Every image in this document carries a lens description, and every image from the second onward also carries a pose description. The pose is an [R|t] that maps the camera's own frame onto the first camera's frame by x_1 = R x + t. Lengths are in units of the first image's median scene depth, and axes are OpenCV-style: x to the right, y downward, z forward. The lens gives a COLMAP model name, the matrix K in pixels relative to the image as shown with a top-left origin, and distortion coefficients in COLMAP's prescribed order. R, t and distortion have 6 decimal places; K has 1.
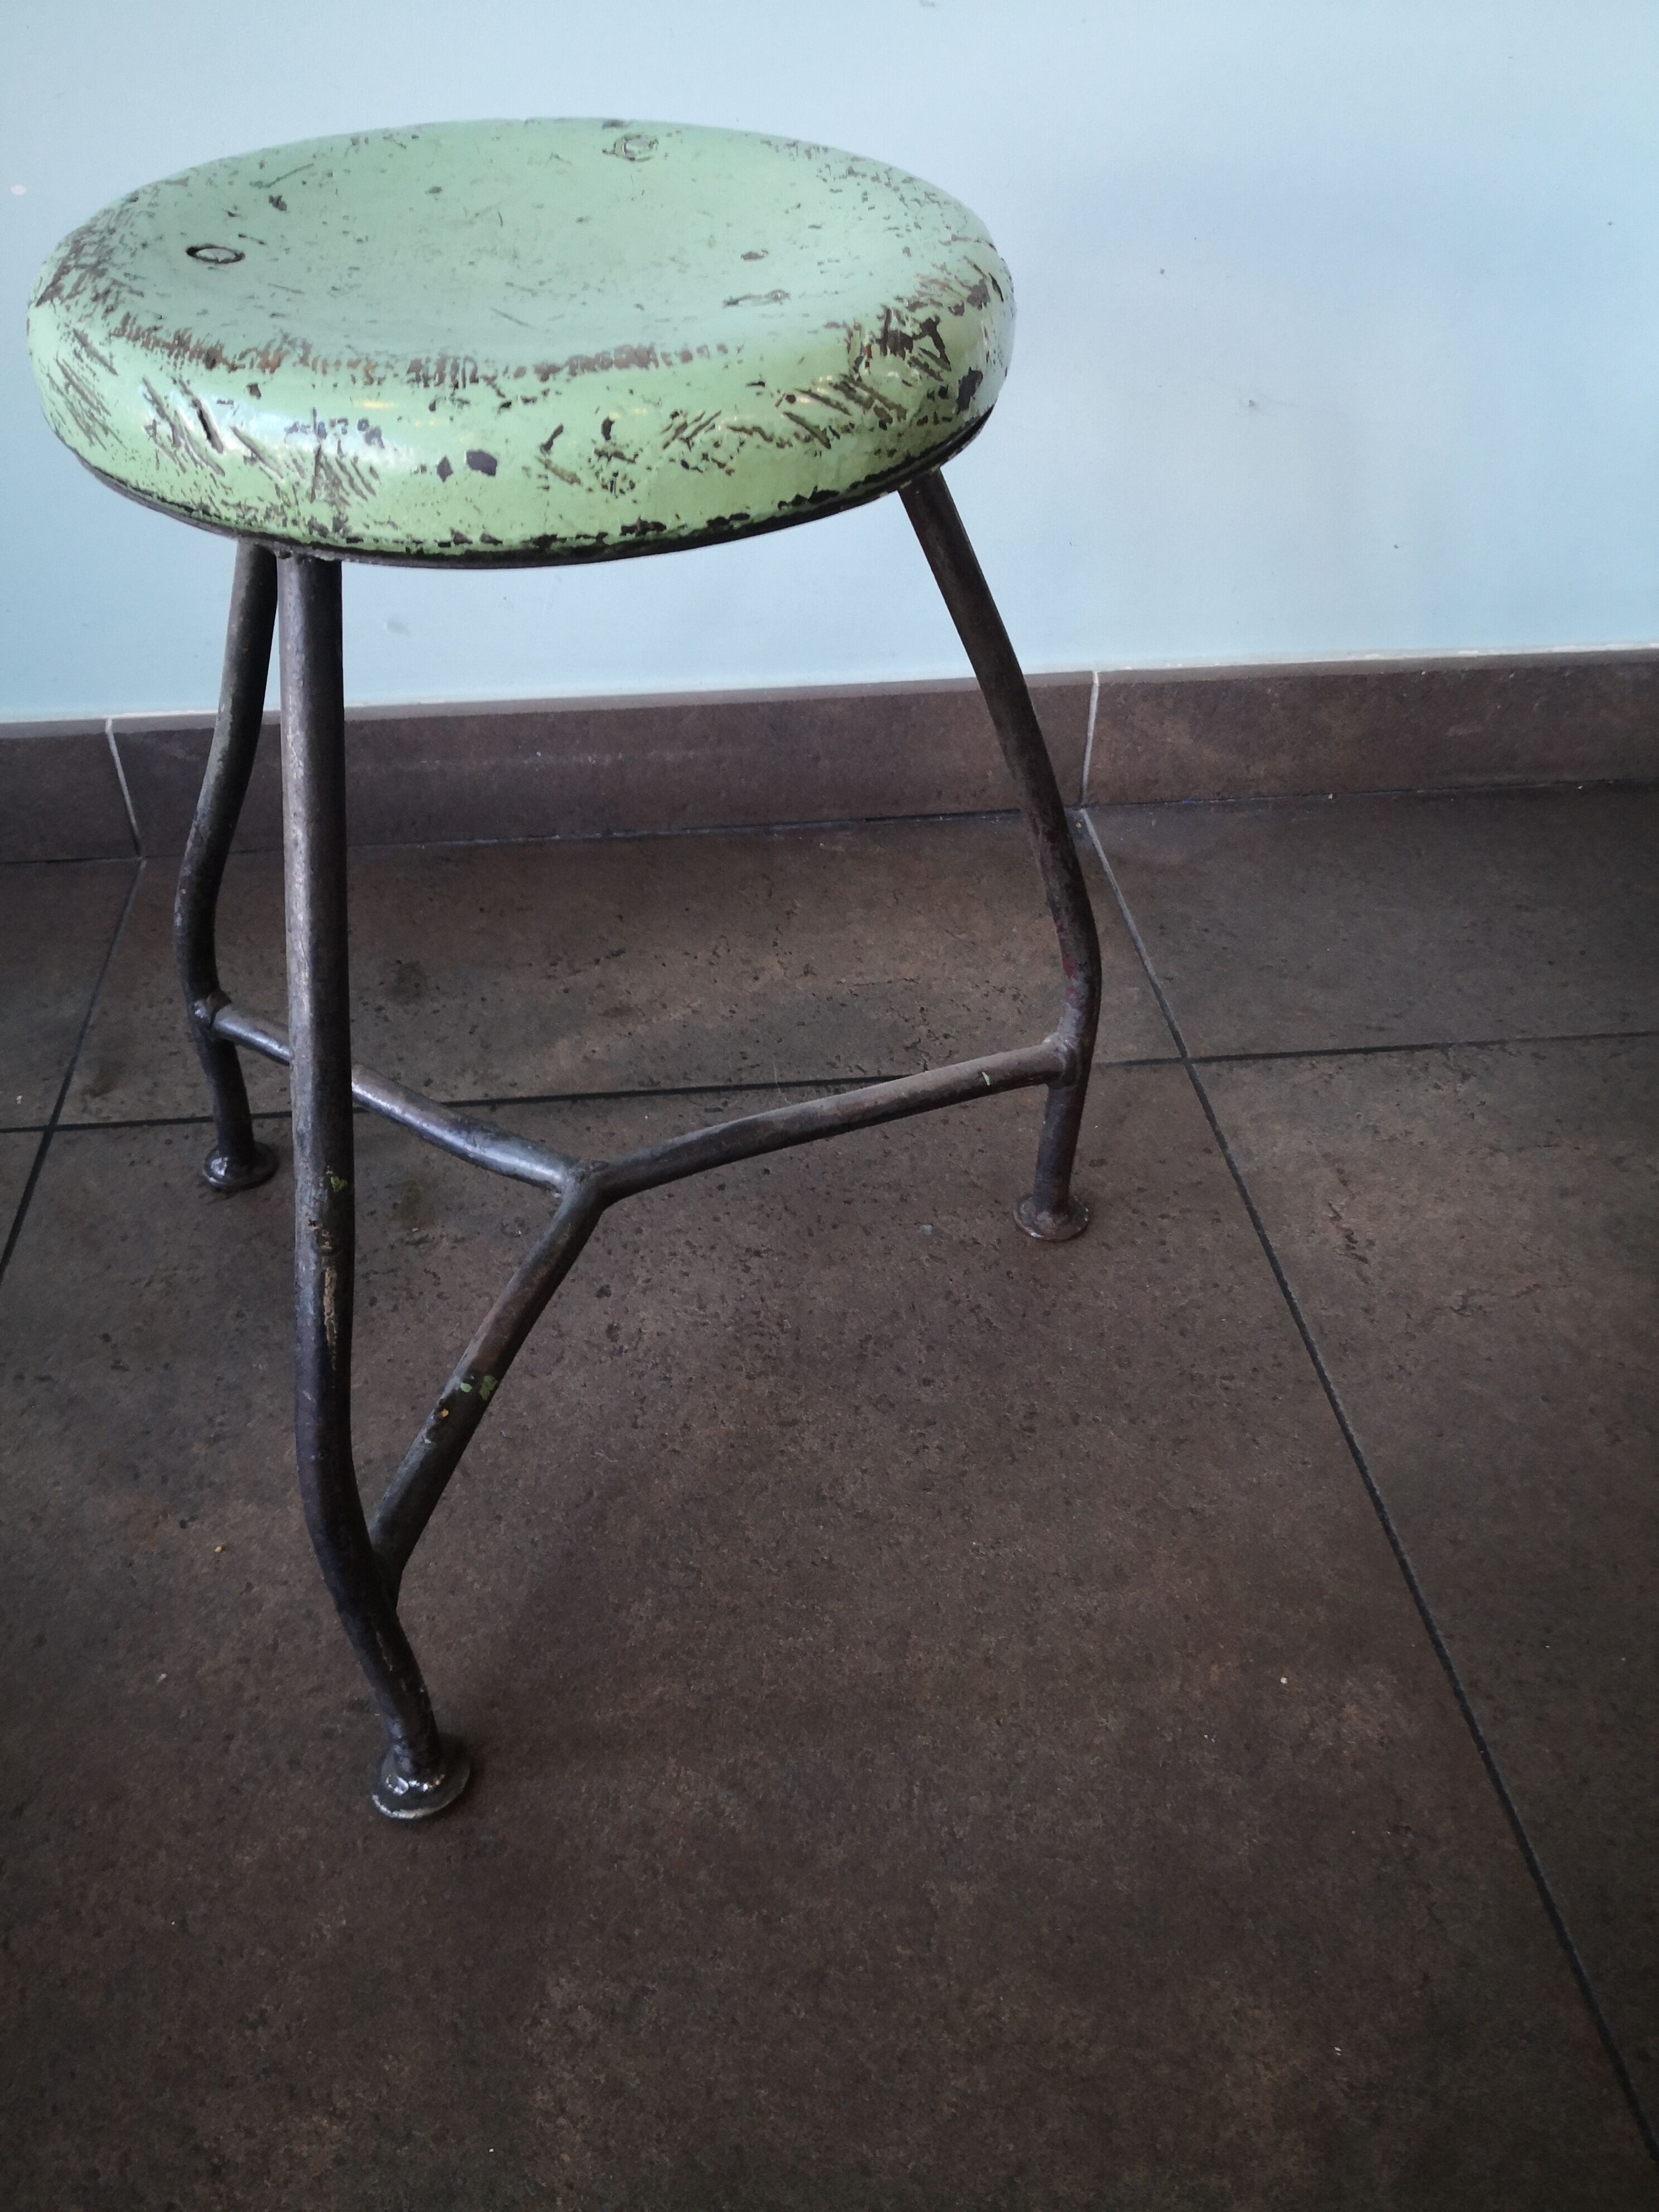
lens RADIAL K [[1791.7, 0, 808.3], [0, 1791.7, 1096.7], [0, 0, 1]] dist [0.003734, -0.029957]
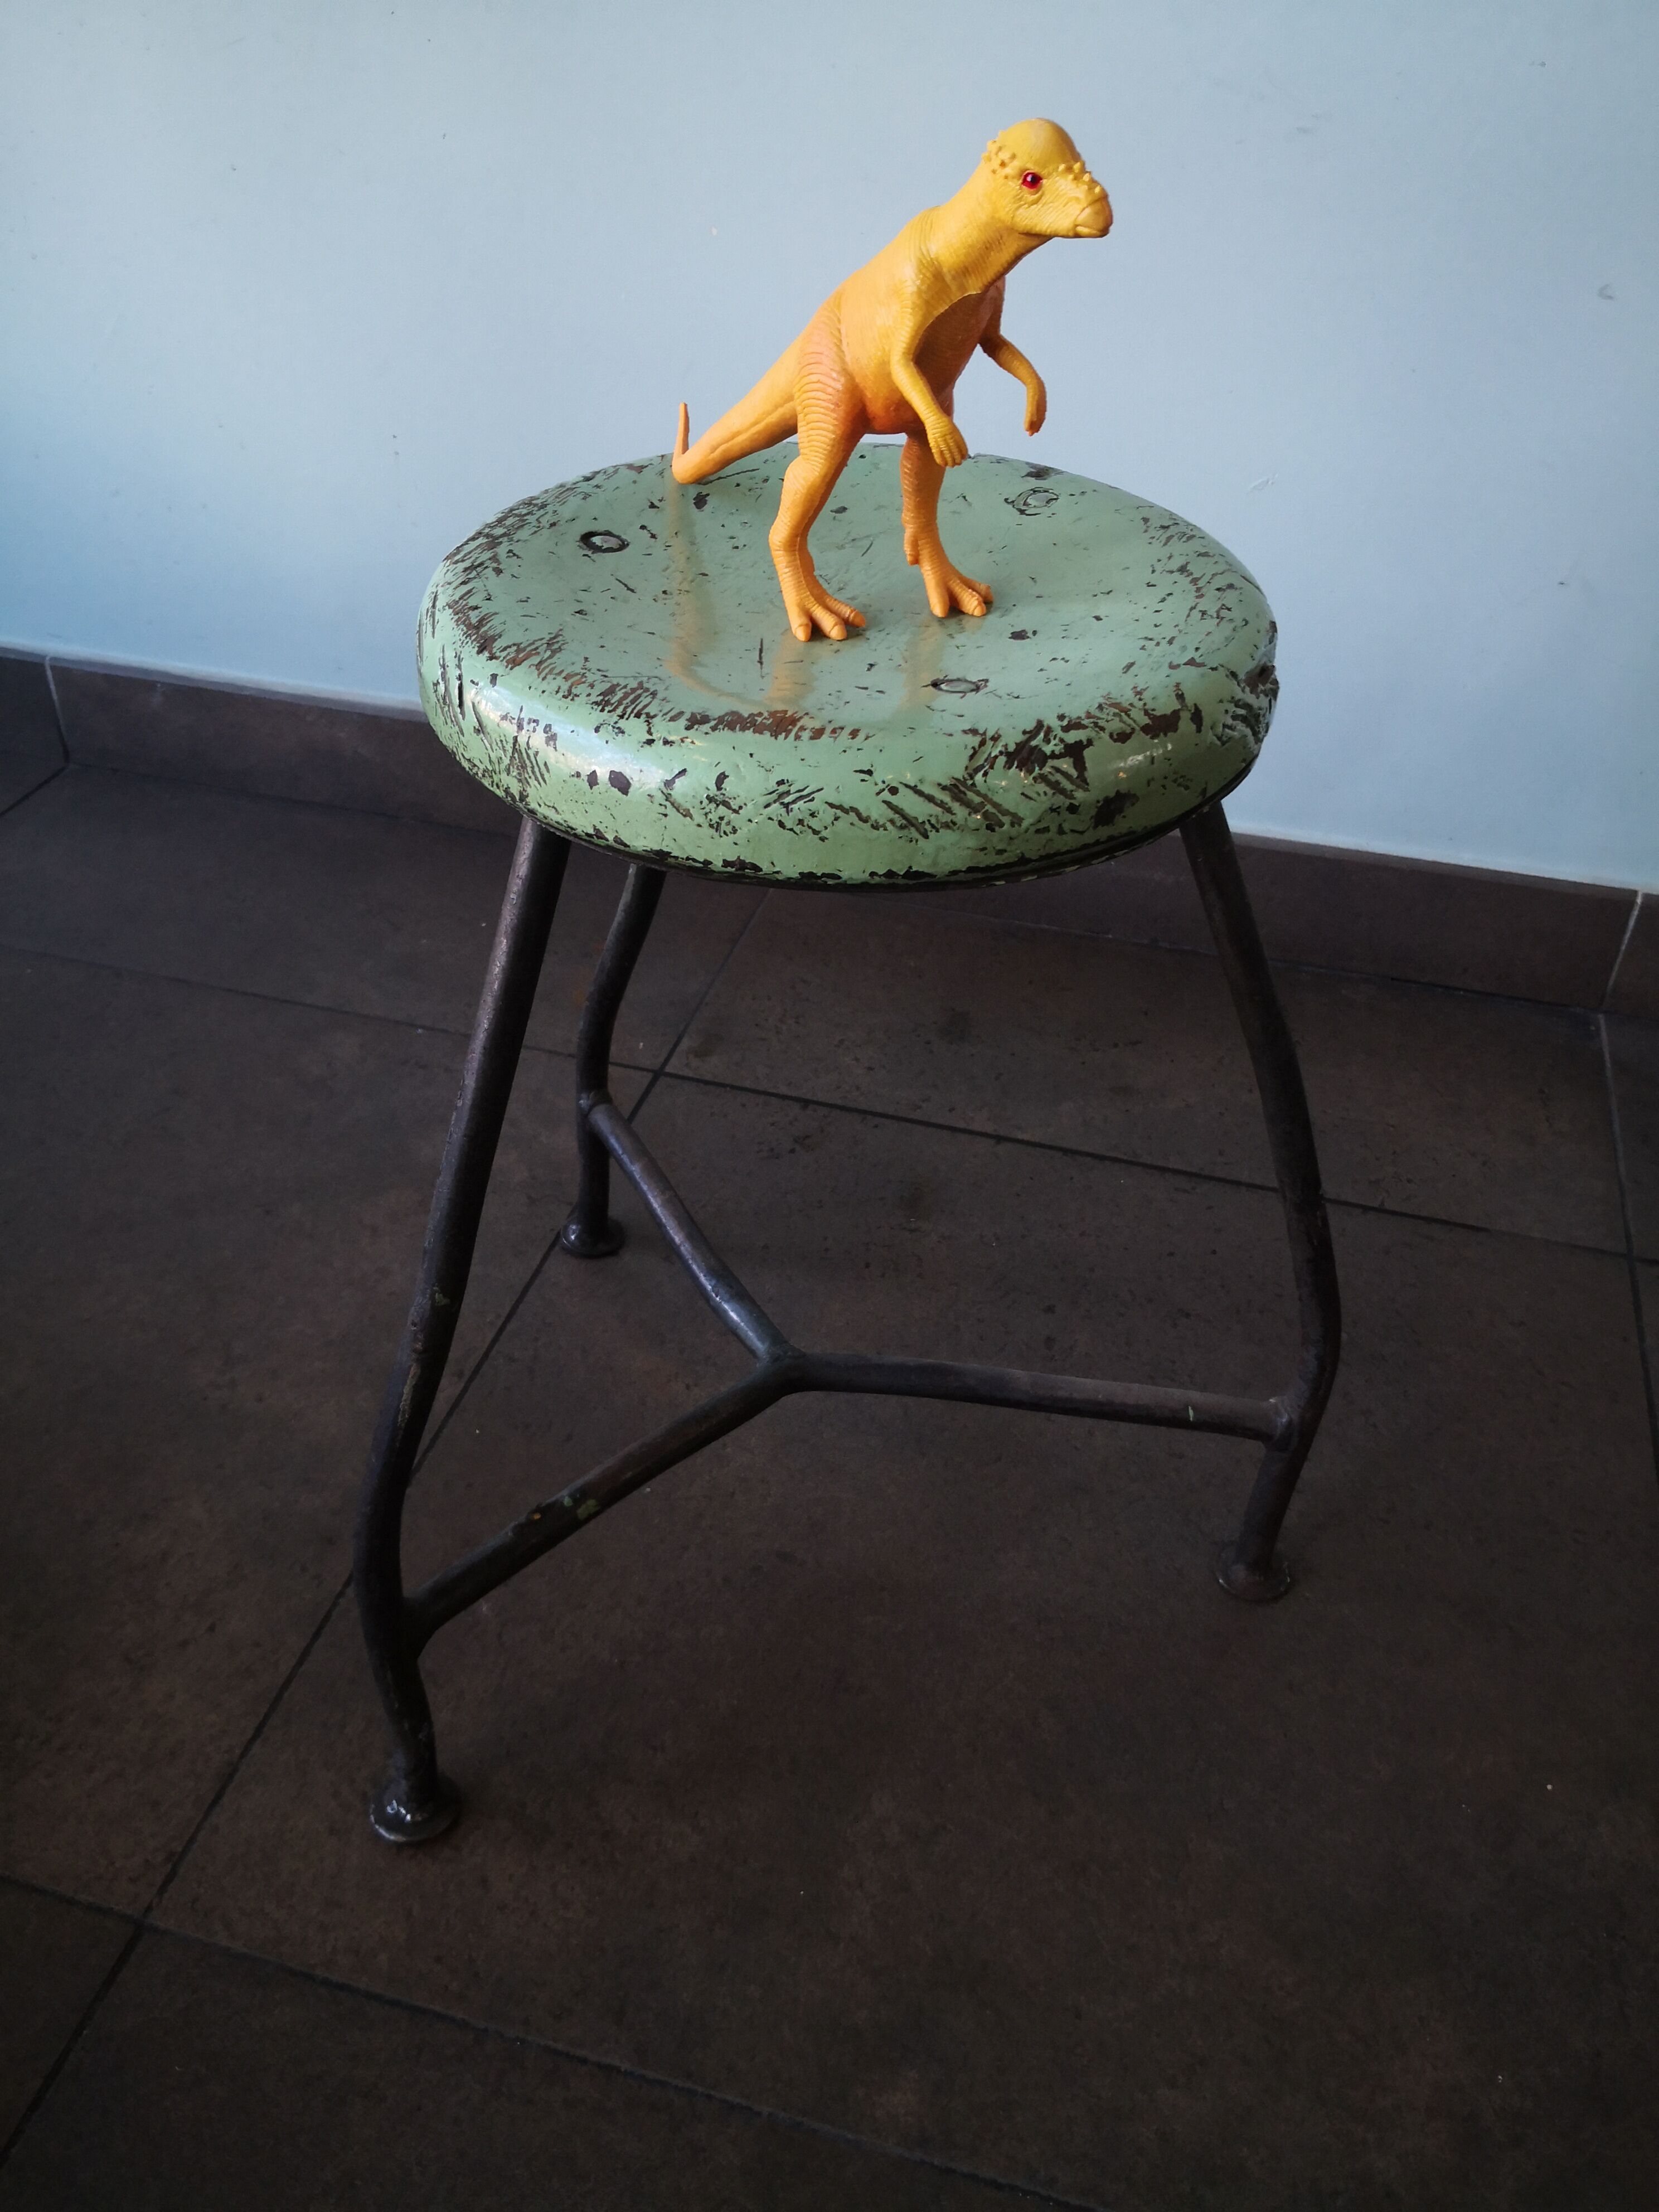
lens RADIAL K [[1791.7, 0, 810.9], [0, 1791.7, 1123.8], [0, 0, 1]] dist [0.003734, -0.029957]
pose [[0.930805, 0.239358, -0.276243, 0.039976], [-0.251423, 0.967839, -0.008563, 0.044672], [0.265309, 0.077425, 0.961050, -0.215426]]
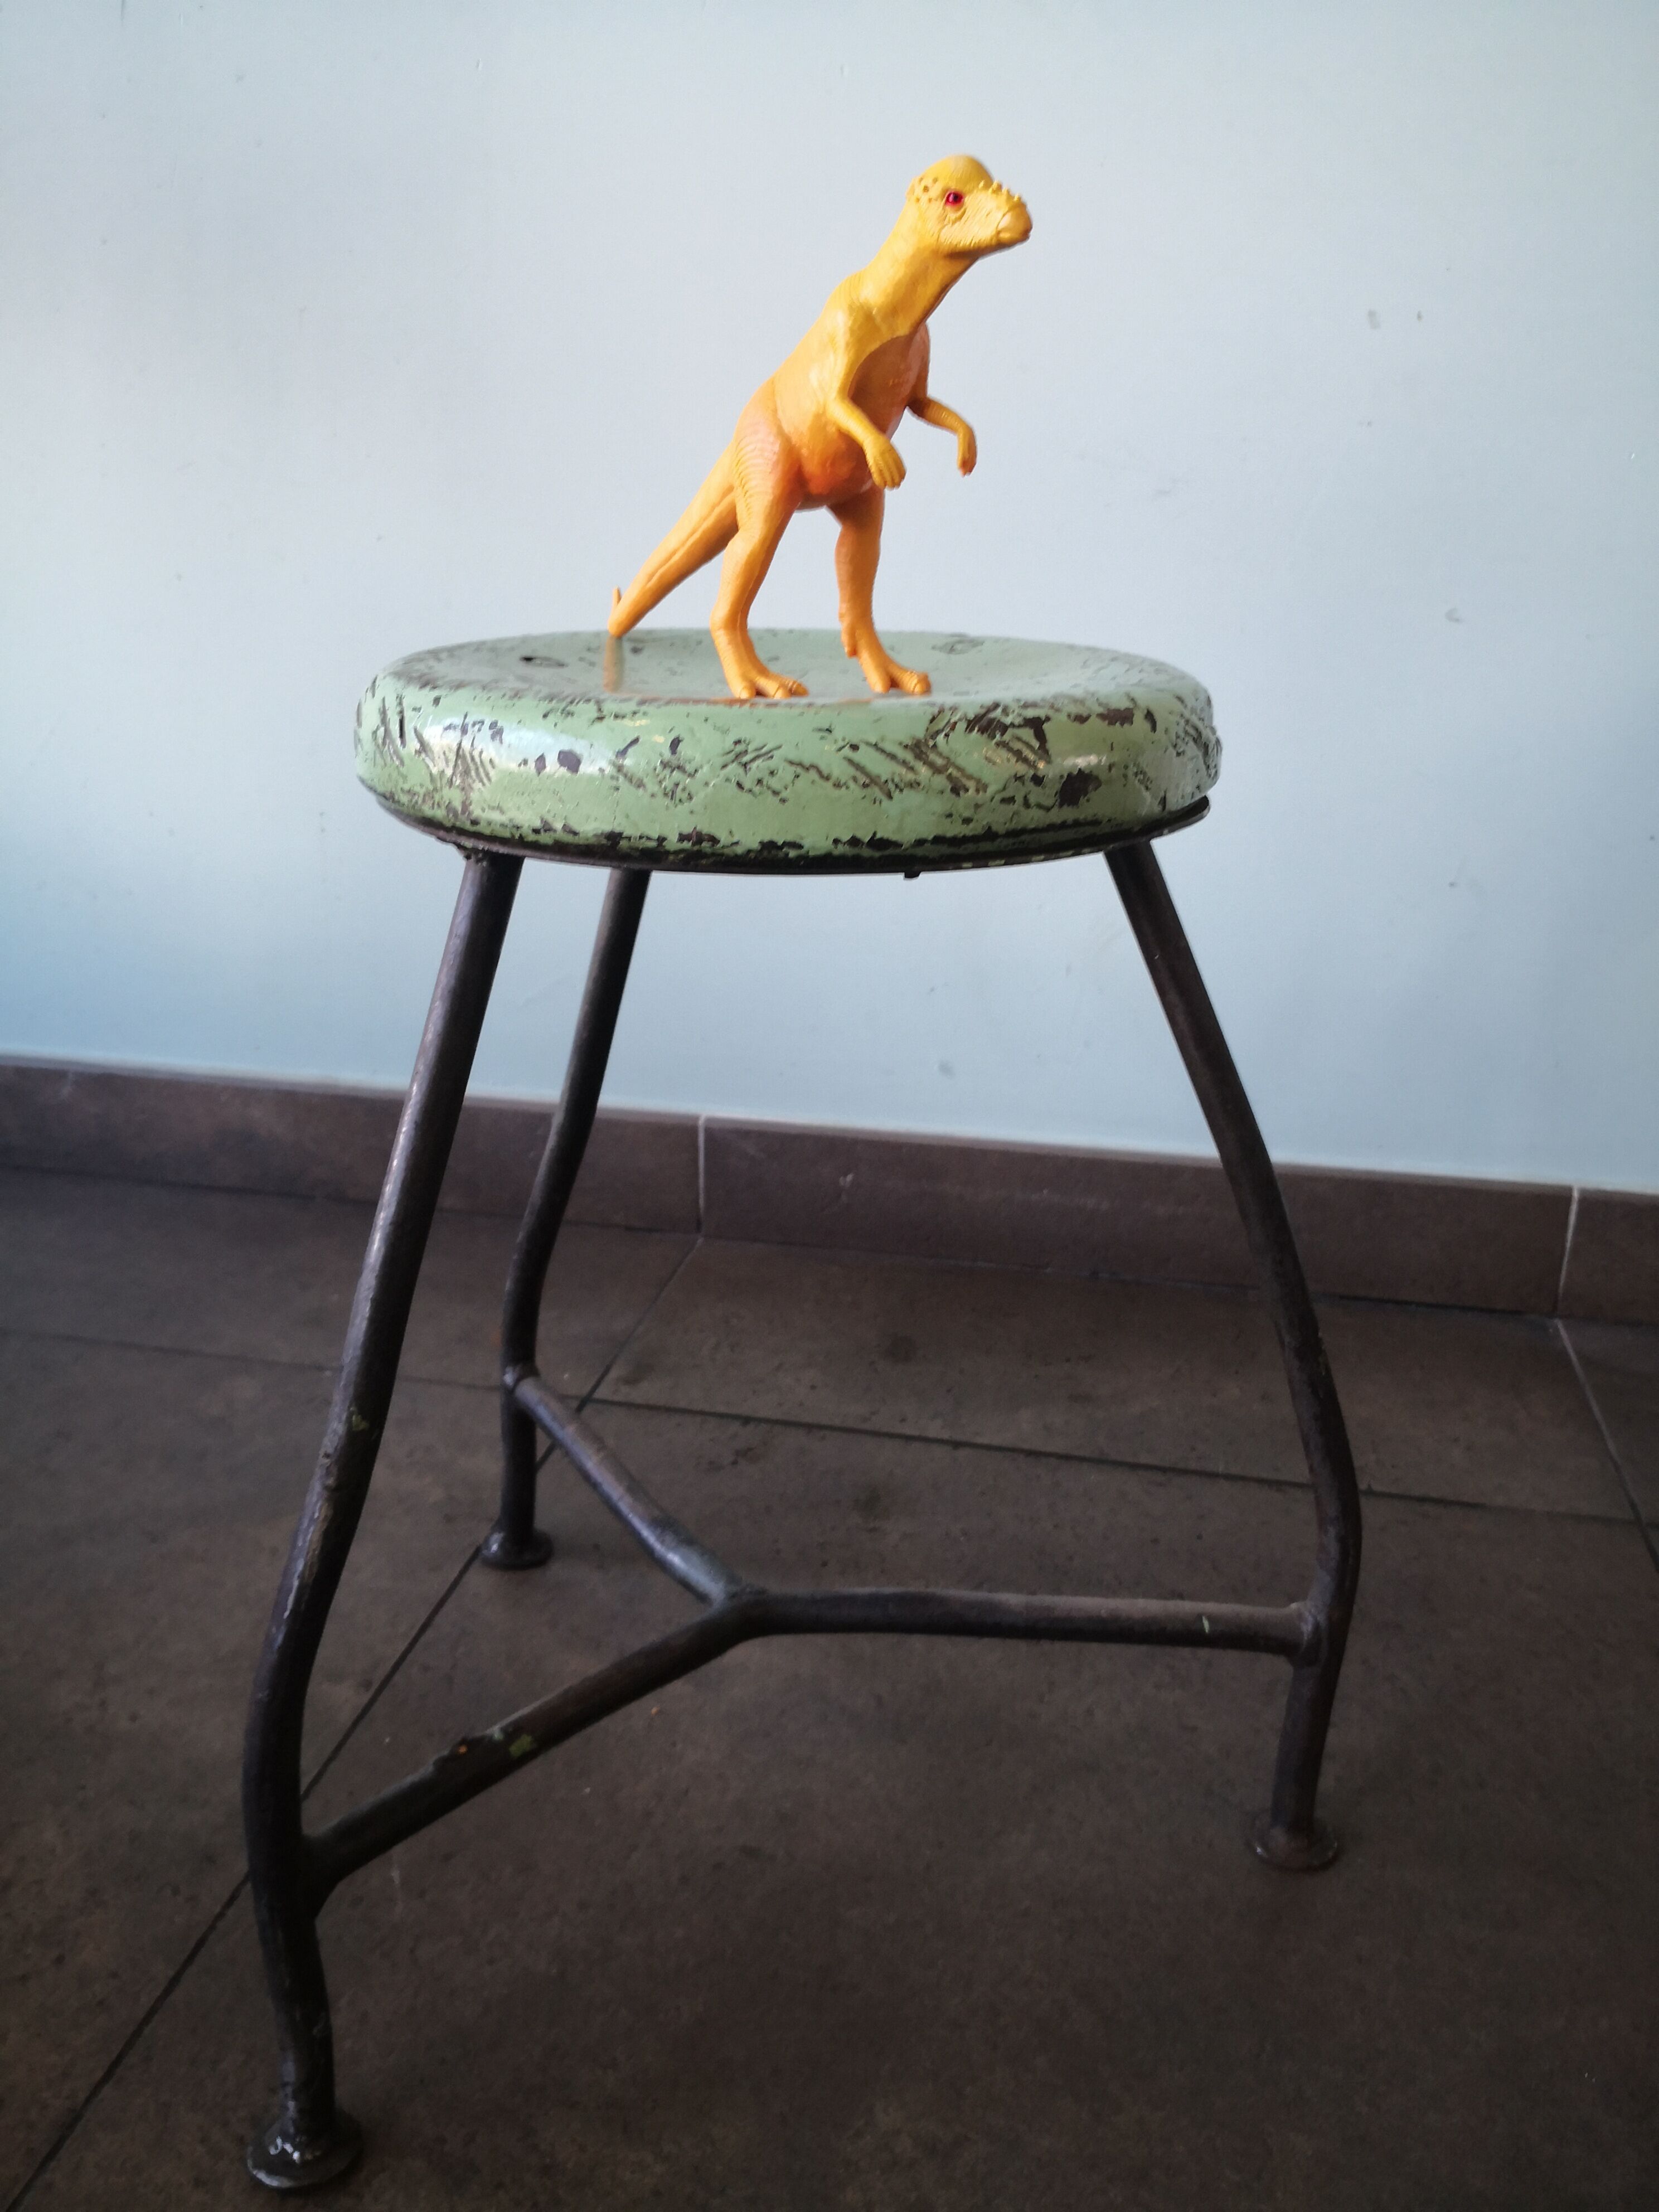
lens RADIAL K [[1791.7, 0, 802.5], [0, 1791.7, 1146.6], [0, 0, 1]] dist [0.003734, -0.029957]
pose [[0.951335, 0.111310, -0.287354, 0.038490], [-0.204409, 0.925748, -0.318132, 0.255794], [0.230606, 0.361388, 0.903449, -0.110522]]
